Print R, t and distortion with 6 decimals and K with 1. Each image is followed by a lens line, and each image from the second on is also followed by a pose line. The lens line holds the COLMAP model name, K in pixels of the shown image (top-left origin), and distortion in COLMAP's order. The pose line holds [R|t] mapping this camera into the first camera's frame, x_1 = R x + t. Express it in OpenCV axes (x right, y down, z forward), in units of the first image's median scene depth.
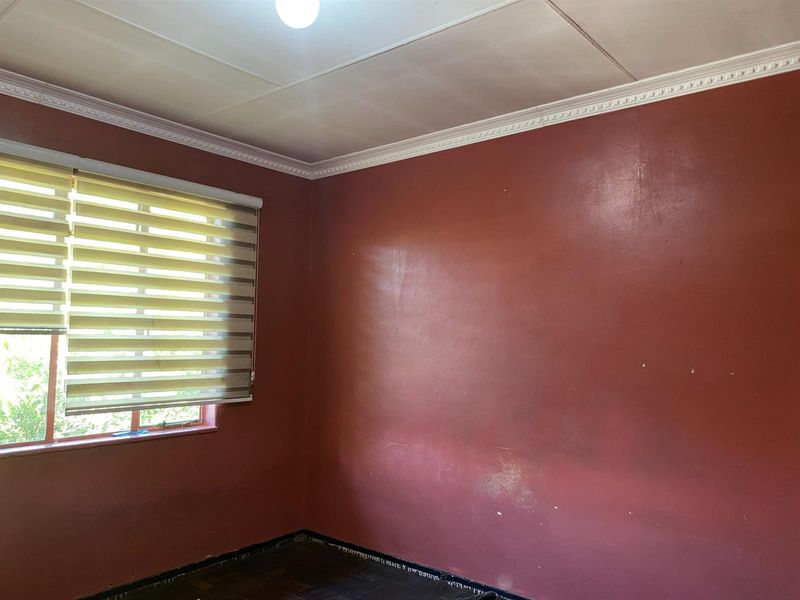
lens RADIAL K [[633.1, 0, 358.7], [0, 633.1, 298.5], [0, 0, 1]] dist [0.035830, -0.070857]
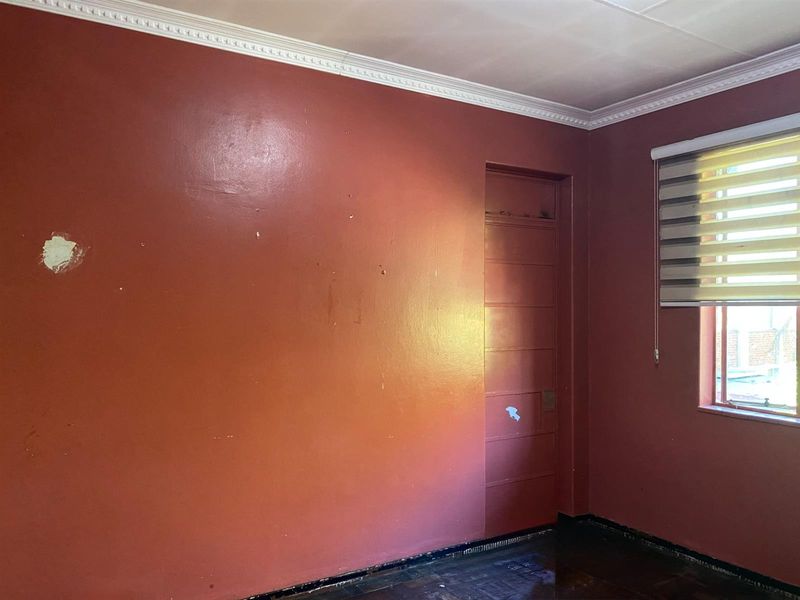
lens RADIAL K [[633.1, 0, 401.3], [0, 633.1, 293.1], [0, 0, 1]] dist [0.035830, -0.070857]
pose [[-0.352709, -0.027616, -0.935326, 0.481775], [0.050833, 0.997523, -0.048622, 0.040958], [0.934351, -0.064695, -0.350431, 0.596941]]
